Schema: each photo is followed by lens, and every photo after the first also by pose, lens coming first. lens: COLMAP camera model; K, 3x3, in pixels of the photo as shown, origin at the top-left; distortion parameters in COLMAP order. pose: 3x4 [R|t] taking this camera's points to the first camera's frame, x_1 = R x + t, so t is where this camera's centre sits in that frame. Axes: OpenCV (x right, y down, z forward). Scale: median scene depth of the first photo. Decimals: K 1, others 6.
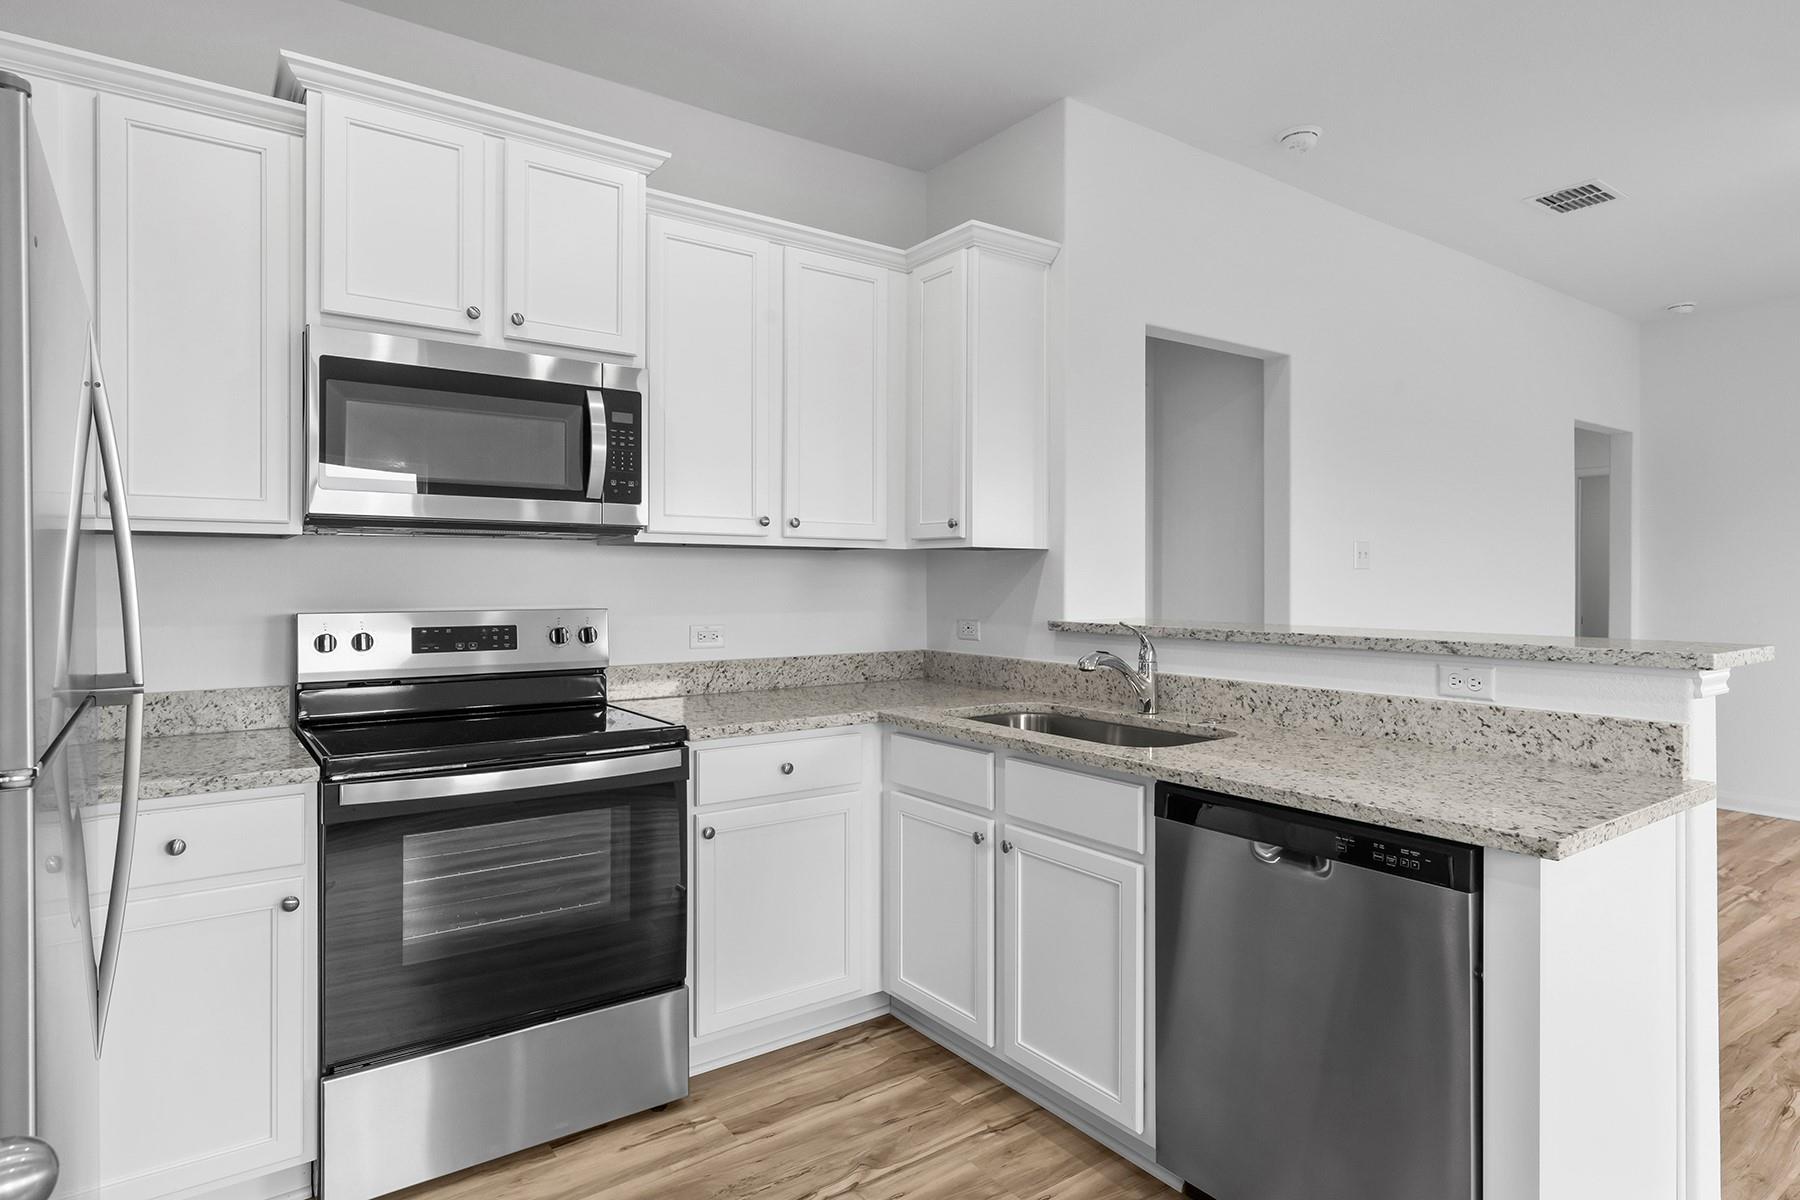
lens RADIAL K [[991.8, 0, 901.6], [0, 991.8, 584.9], [0, 0, 1]] dist [0.000862, -0.001773]
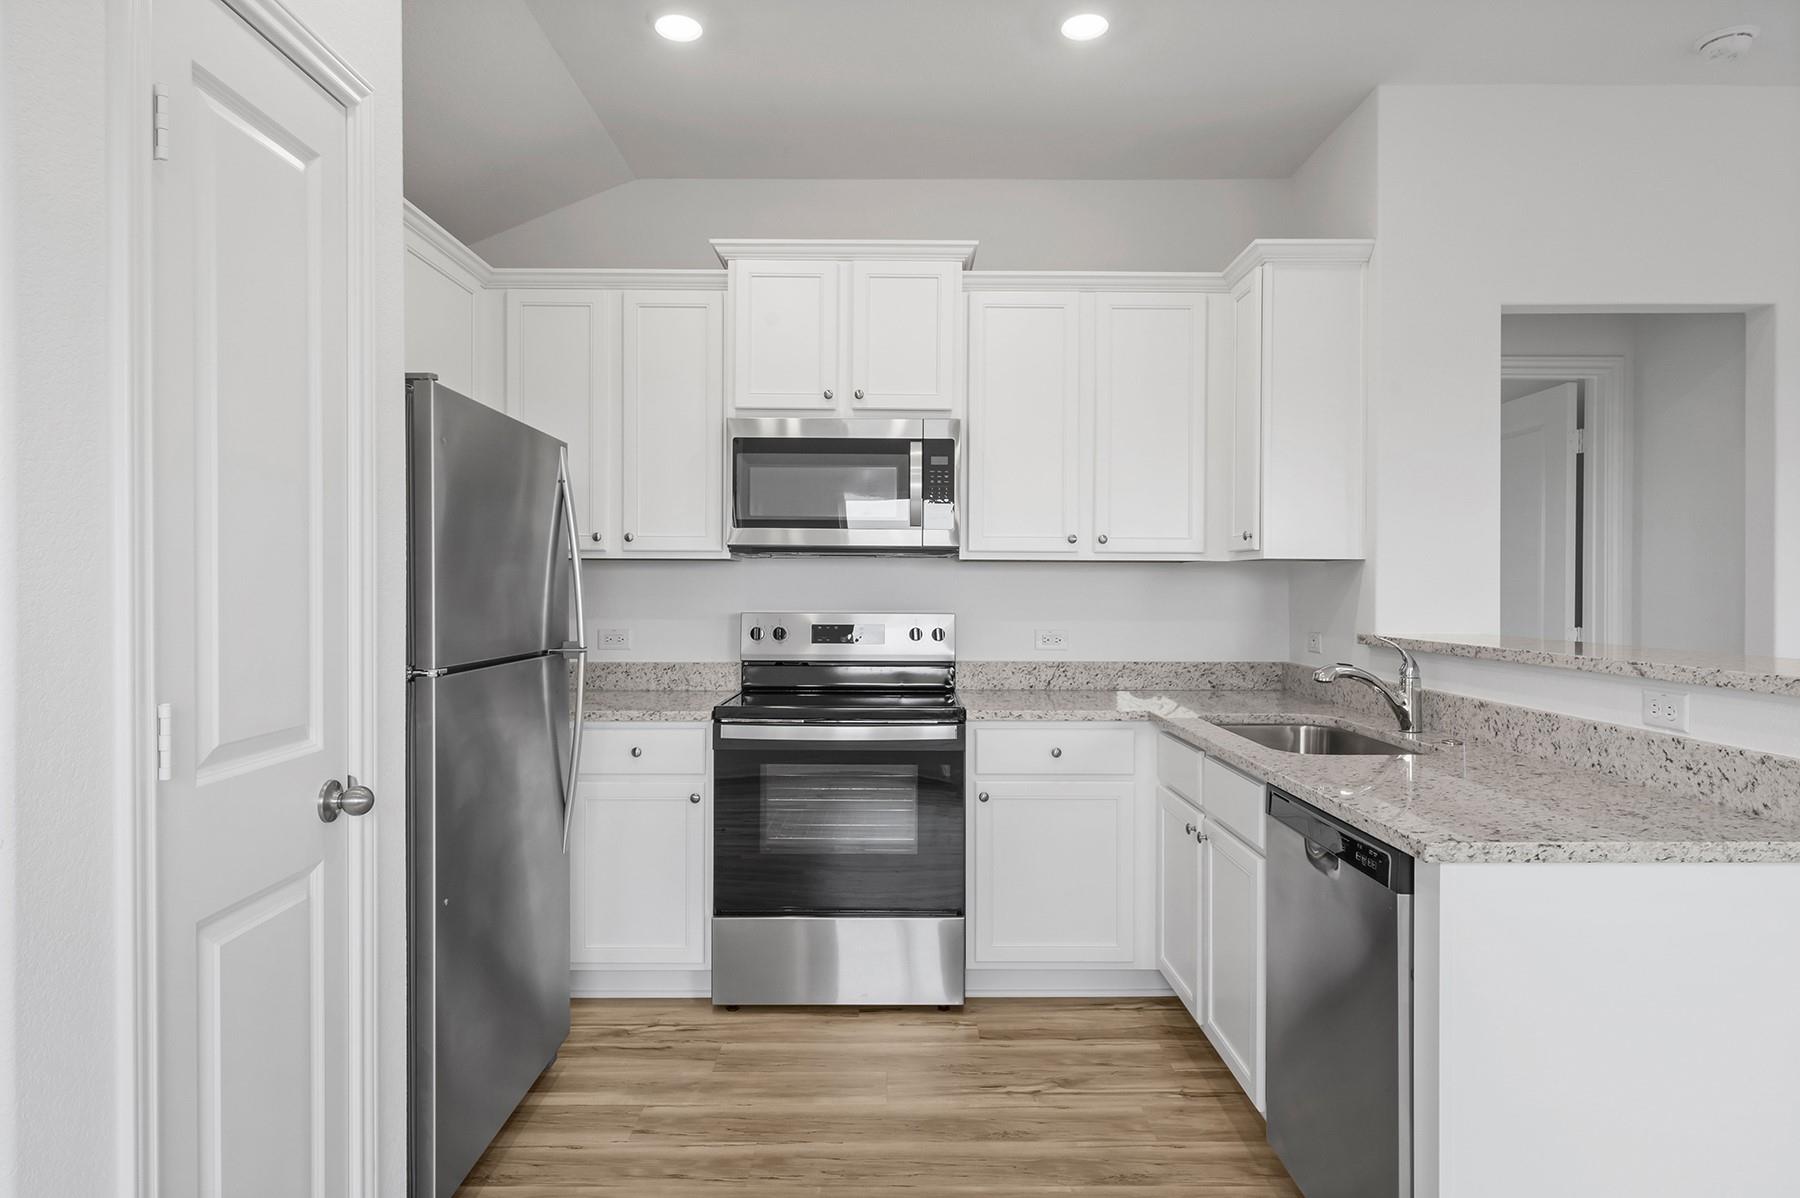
lens RADIAL K [[1075.6, 0, 899.7], [0, 1075.6, 600.6], [0, 0, 1]] dist [-0.006740, -0.002783]
pose [[0.806028, 0.008342, -0.591819, 0.498885], [-0.006187, 0.999965, 0.005669, 0.000910], [0.591846, -0.000907, 0.806051, -0.128993]]
